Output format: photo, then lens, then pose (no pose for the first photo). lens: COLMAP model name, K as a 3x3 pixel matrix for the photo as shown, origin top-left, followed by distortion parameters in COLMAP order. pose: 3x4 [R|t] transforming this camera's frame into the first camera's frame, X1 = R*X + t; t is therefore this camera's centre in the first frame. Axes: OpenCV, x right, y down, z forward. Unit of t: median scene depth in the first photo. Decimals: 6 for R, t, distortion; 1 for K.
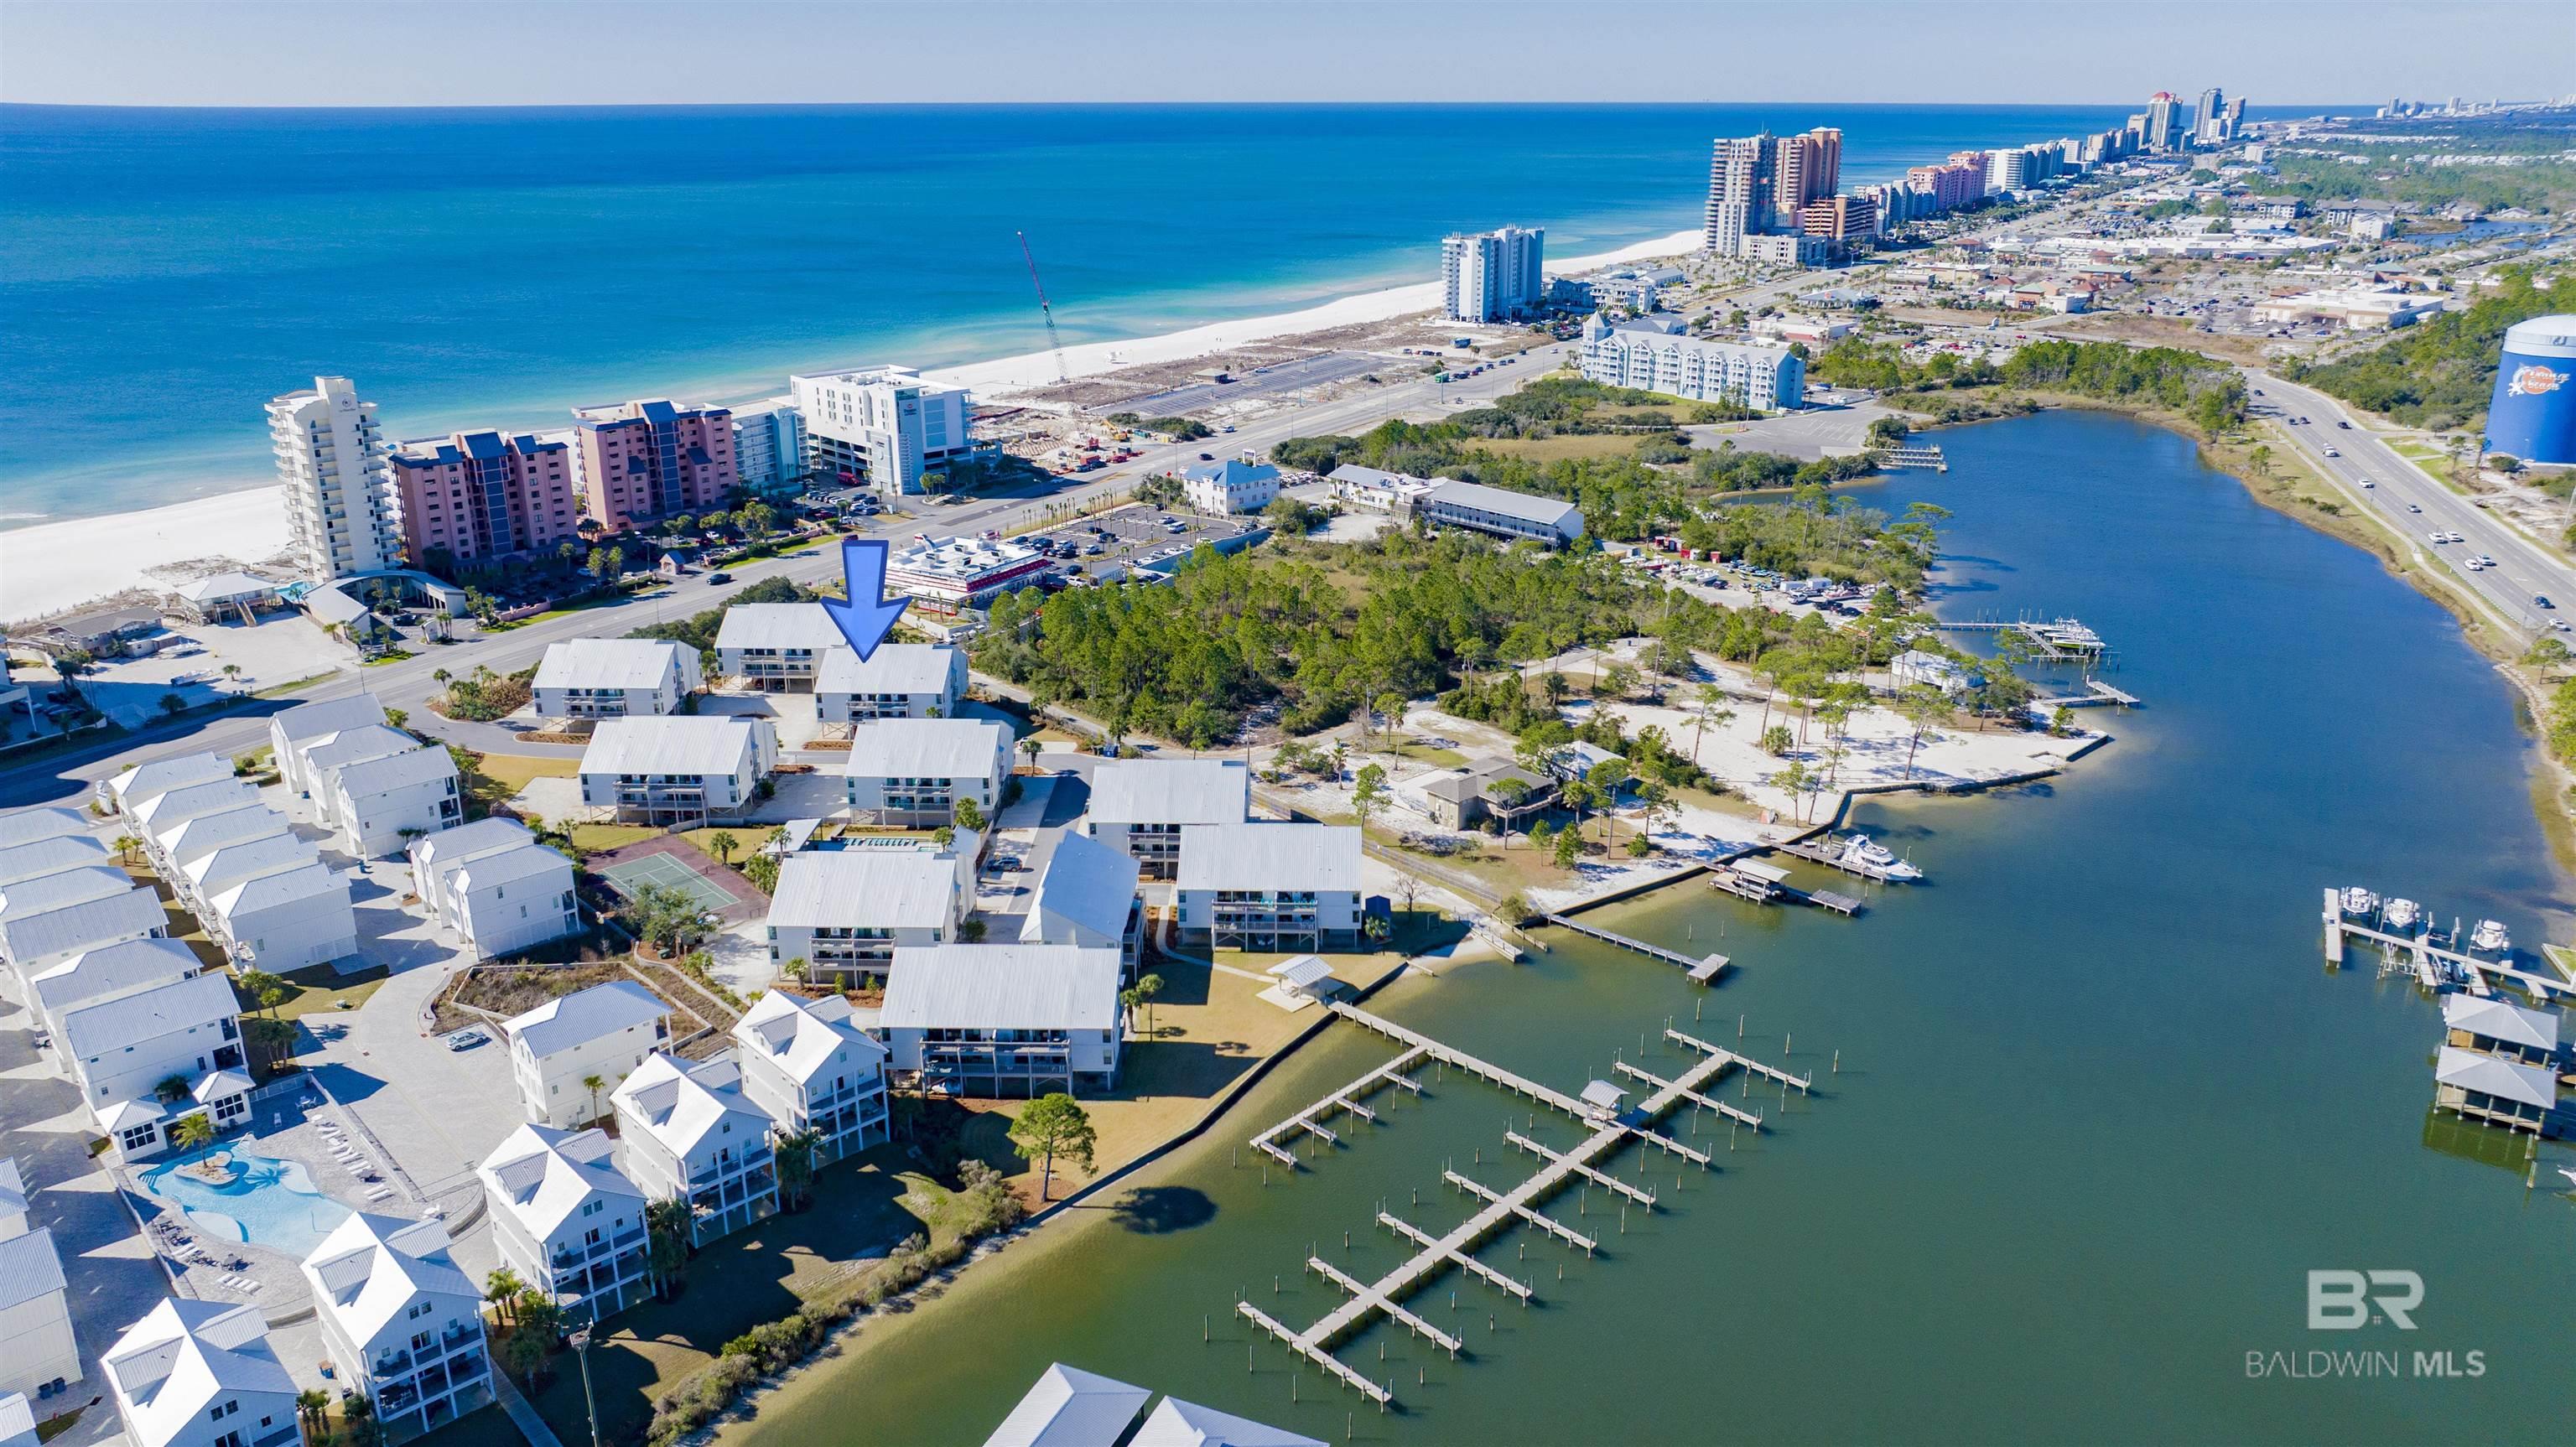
lens RADIAL K [[1836.4, 0, 1288.0], [0, 1836.4, 723.5], [0, 0, 1]] dist [-0.030750, 0.003913]
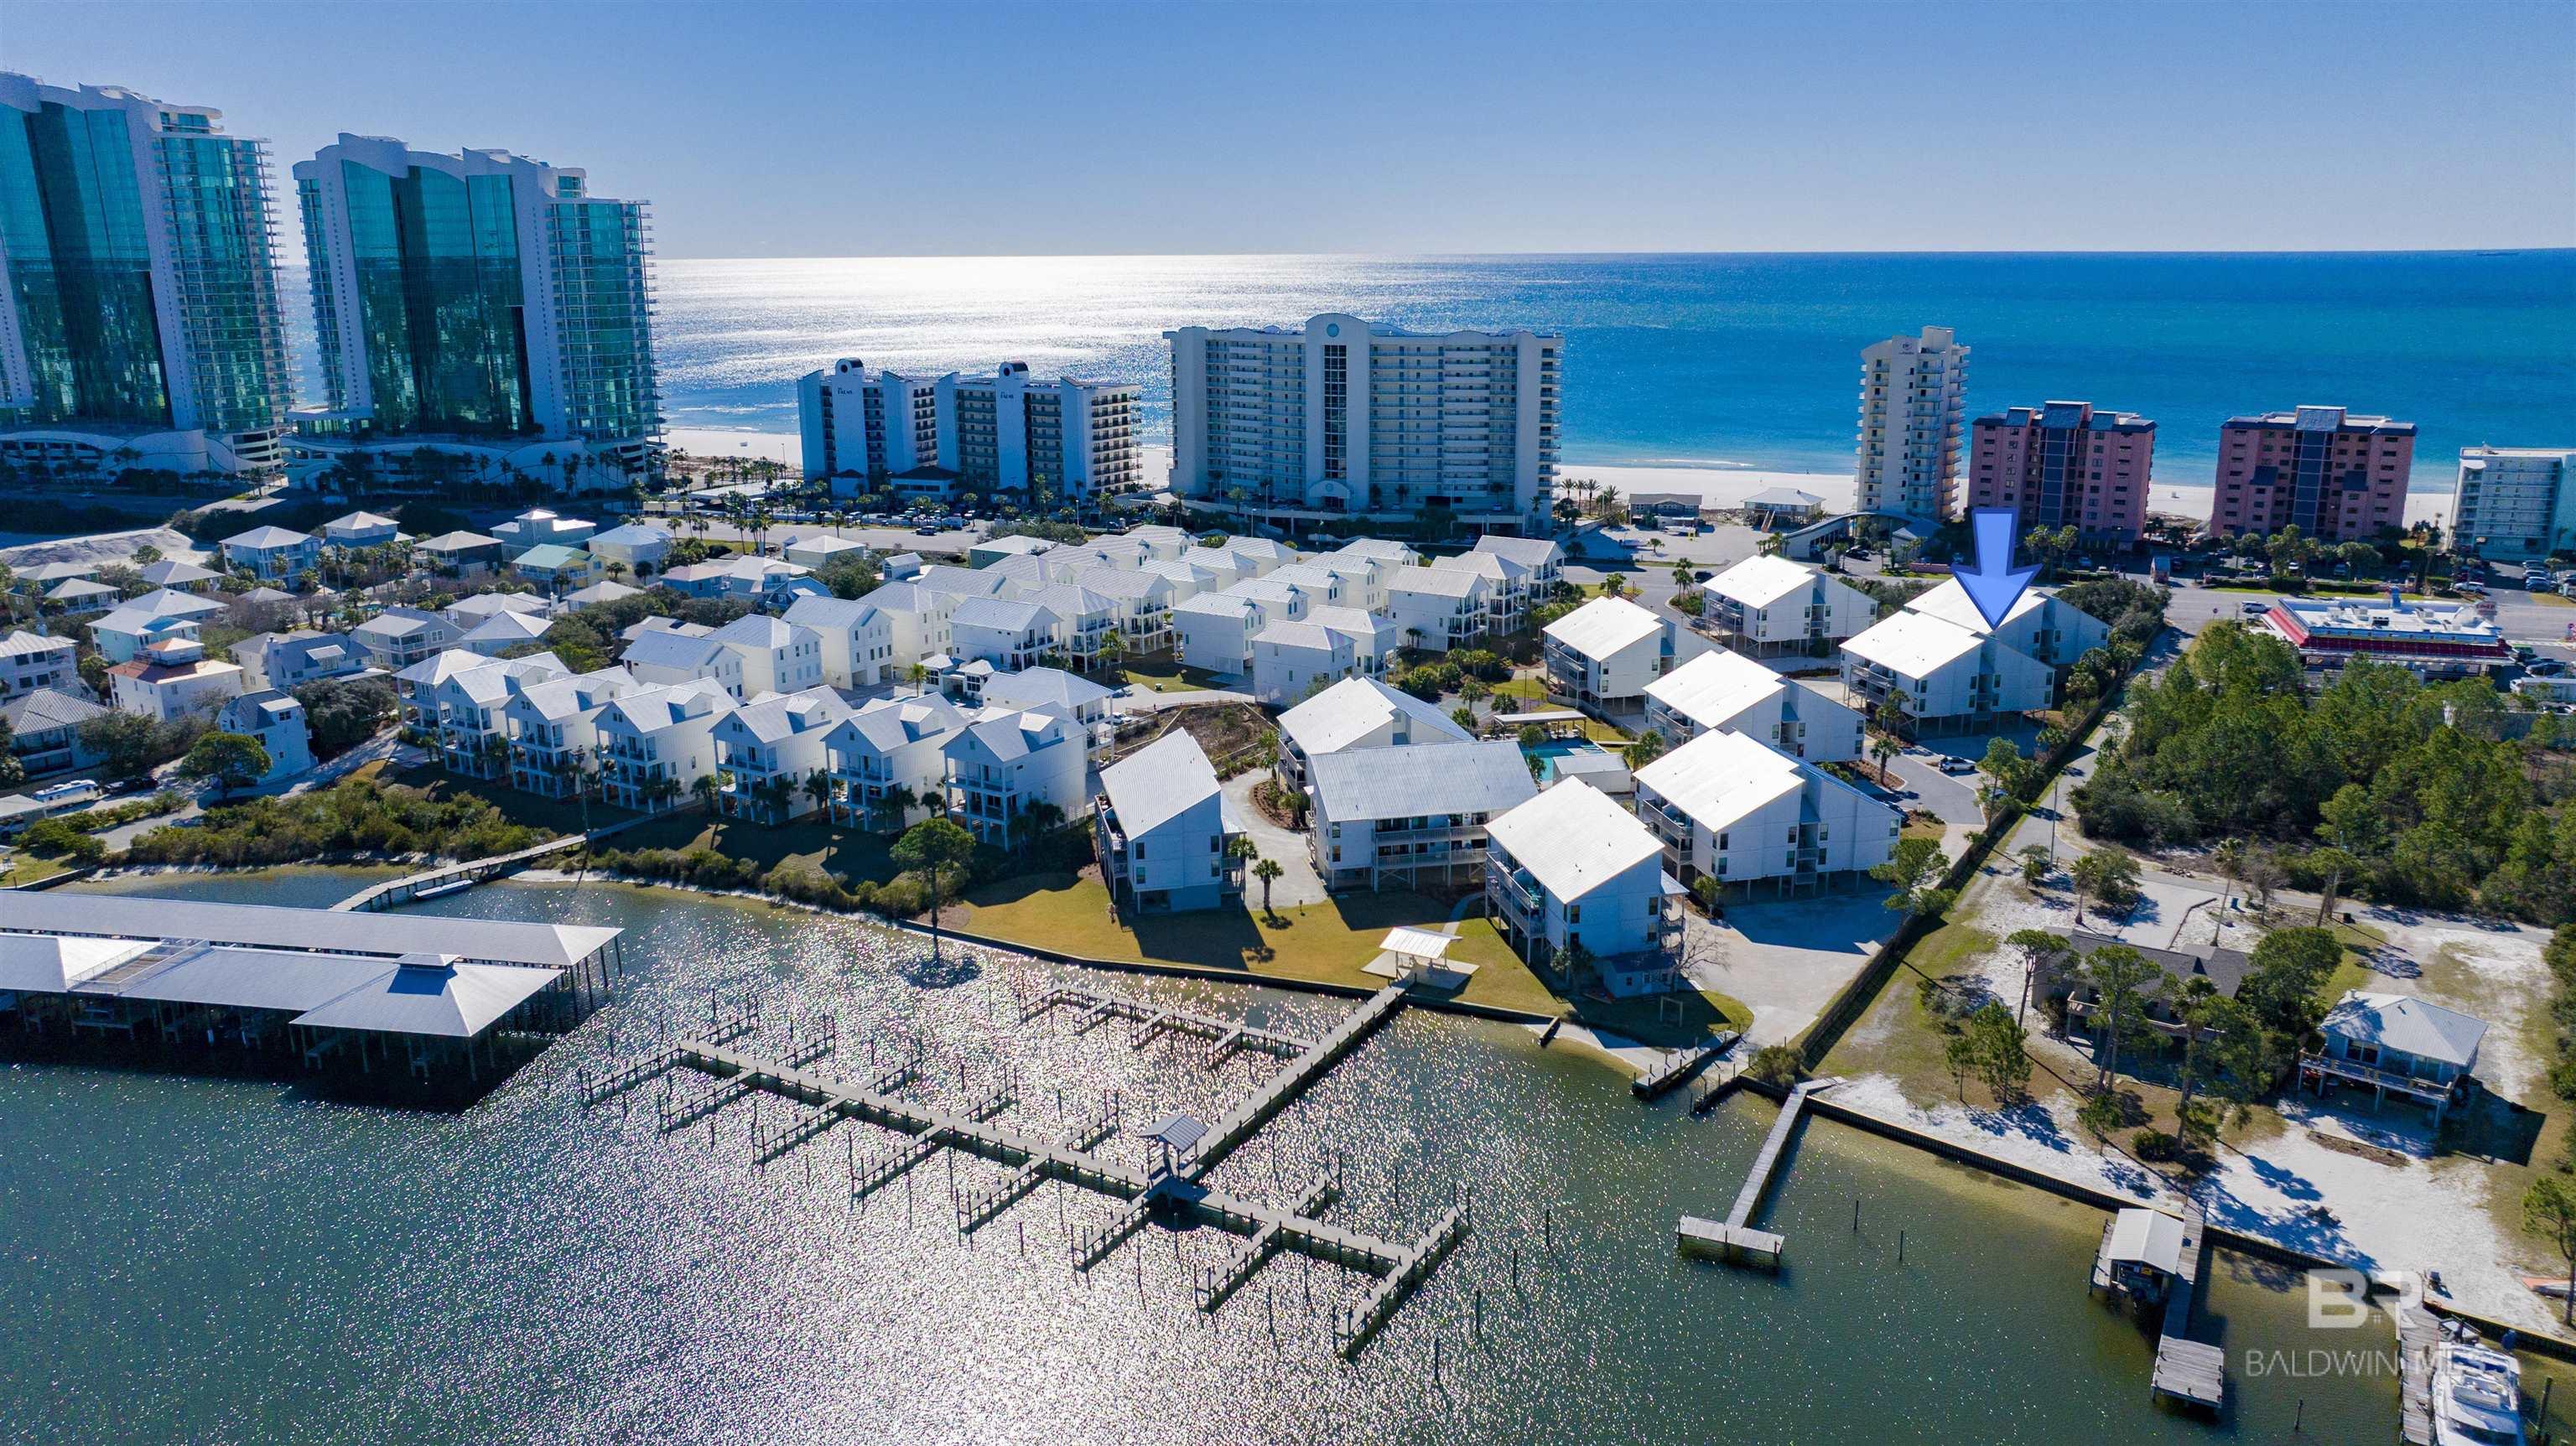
lens RADIAL K [[1836.3, 0, 1288.0], [0, 1836.3, 723.0], [0, 0, 1]] dist [-0.030750, 0.003913]
pose [[0.221980, 0.240108, -0.945026, 0.601332], [-0.312737, 0.935533, 0.164236, -0.050969], [0.923537, 0.259088, 0.282760, 0.612301]]
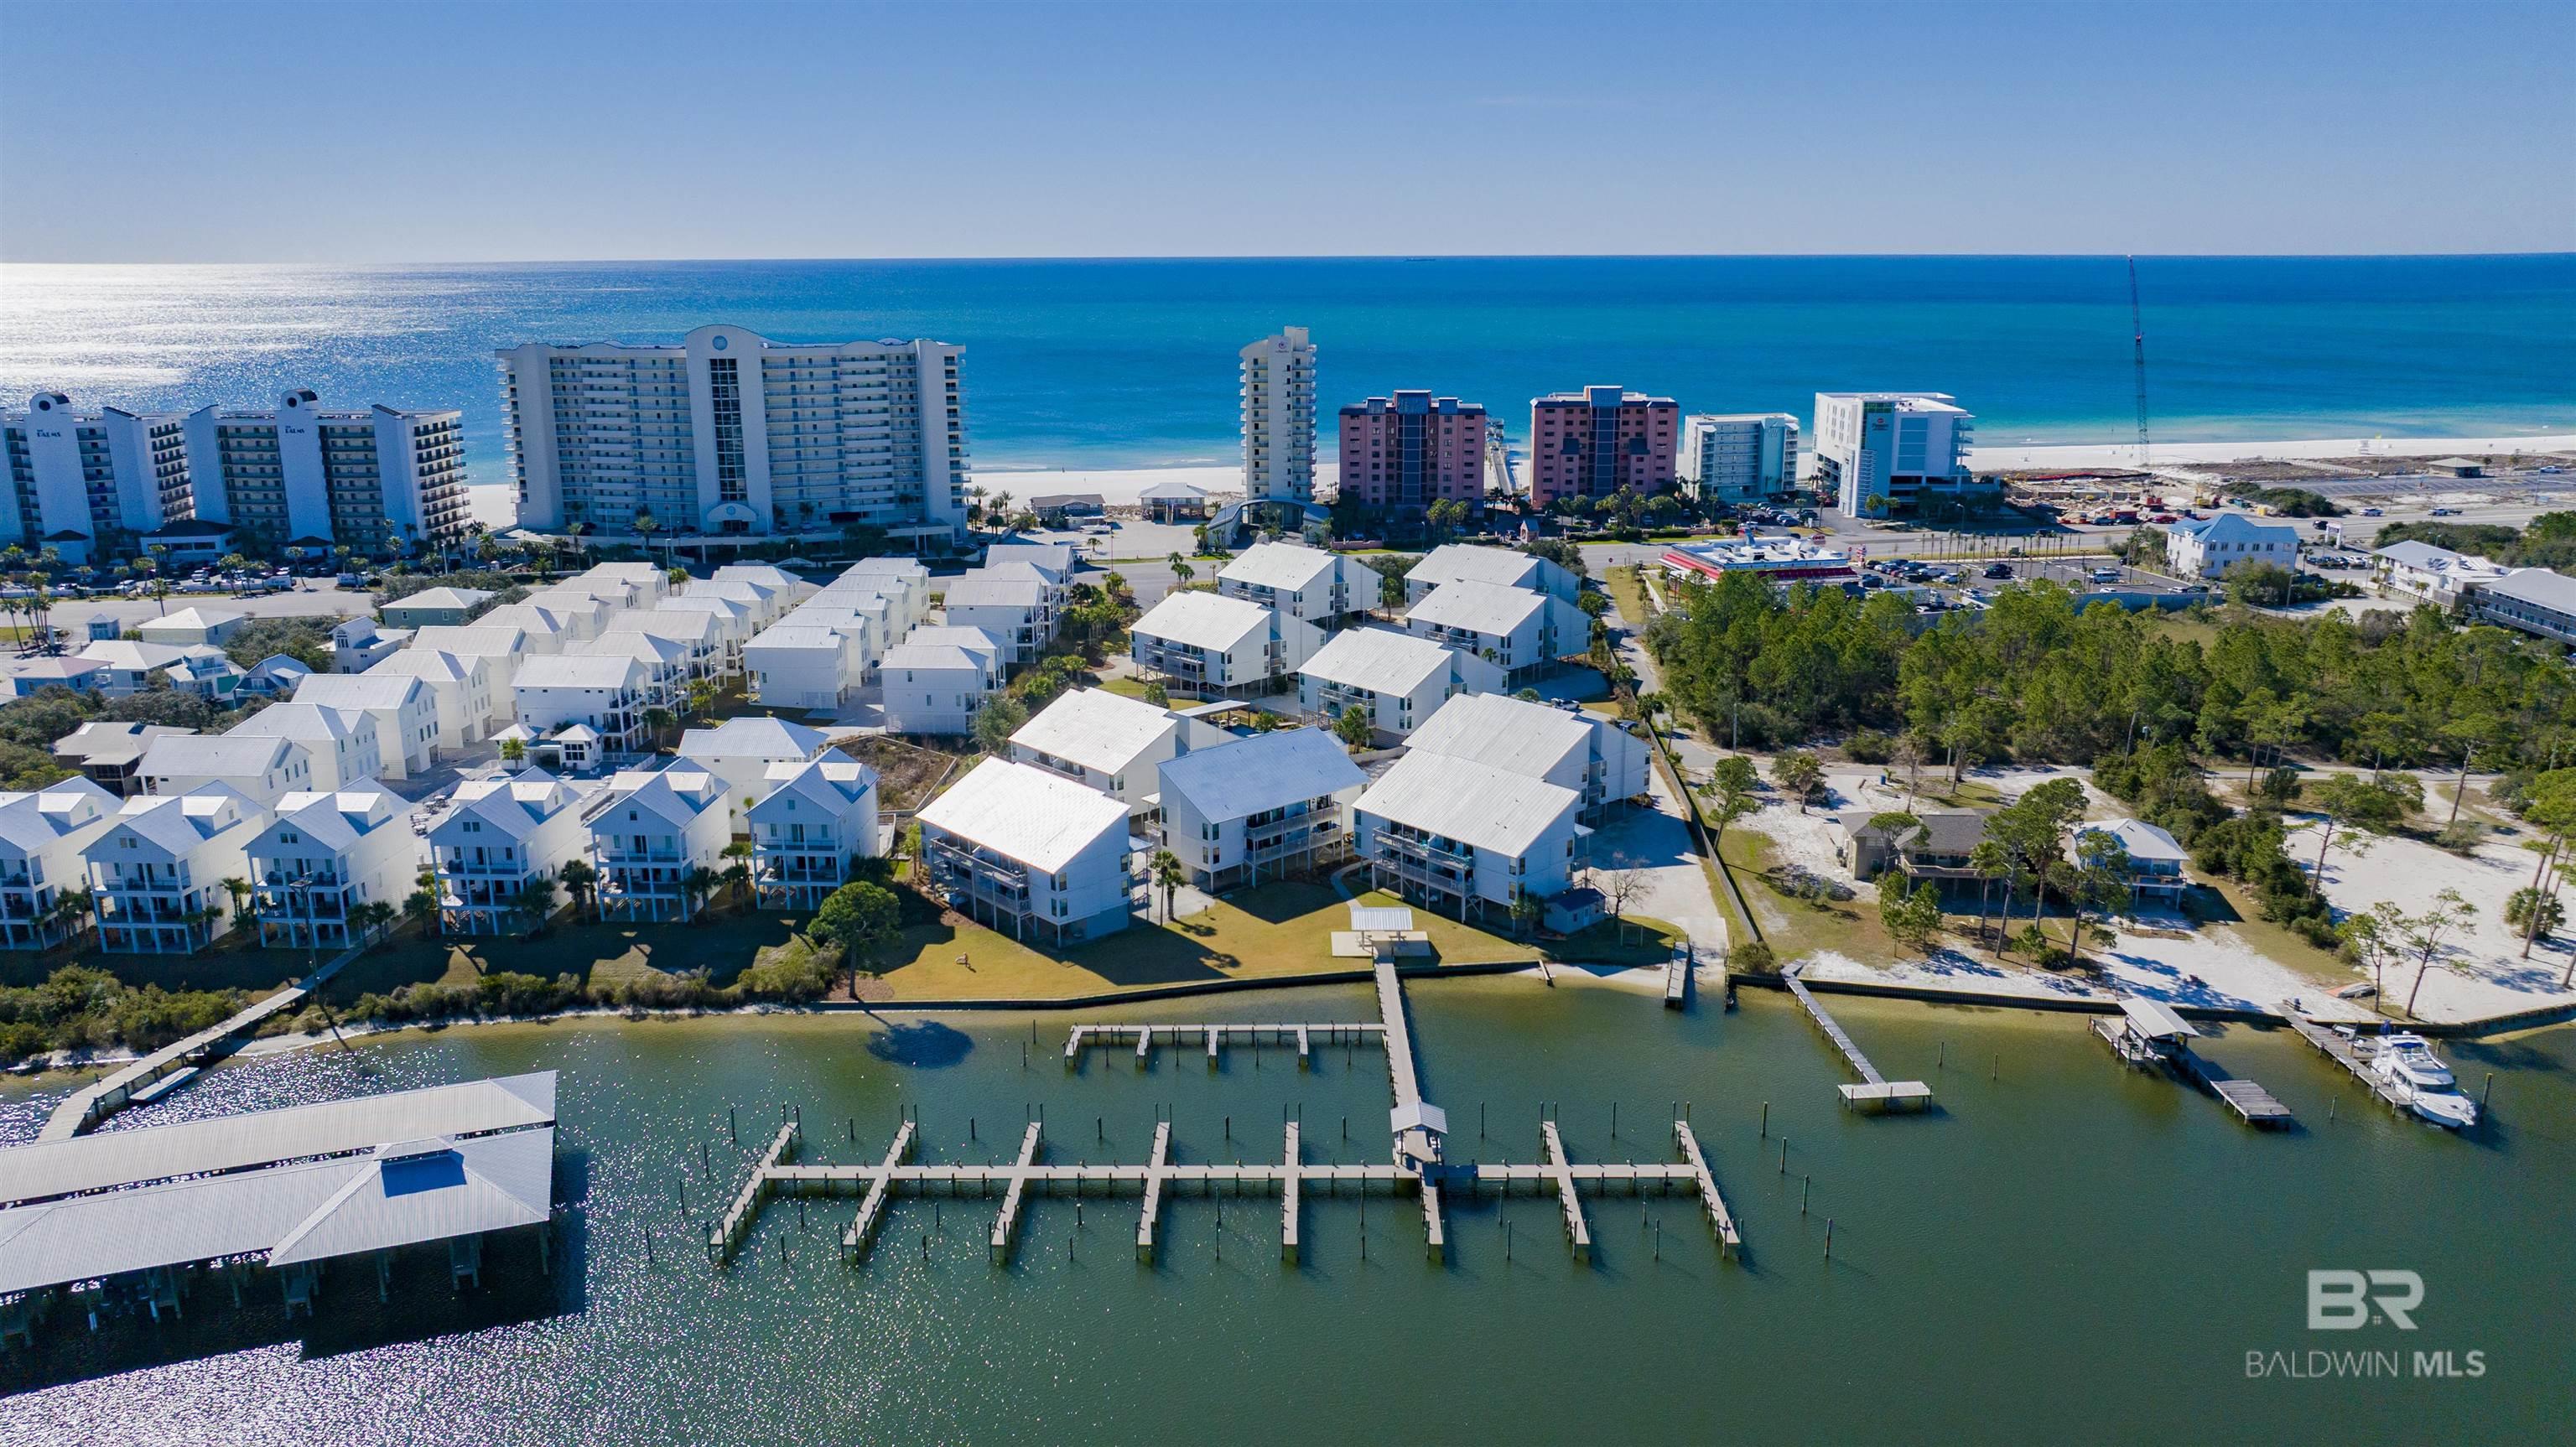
lens RADIAL K [[1808.8, 0, 1293.5], [0, 1808.8, 792.2], [0, 0, 1]] dist [-0.020975, 0.004305]
pose [[0.680625, 0.206080, -0.703051, 0.457204], [-0.235574, 0.970222, 0.056335, 0.038831], [0.693726, 0.127277, 0.708904, 0.347211]]
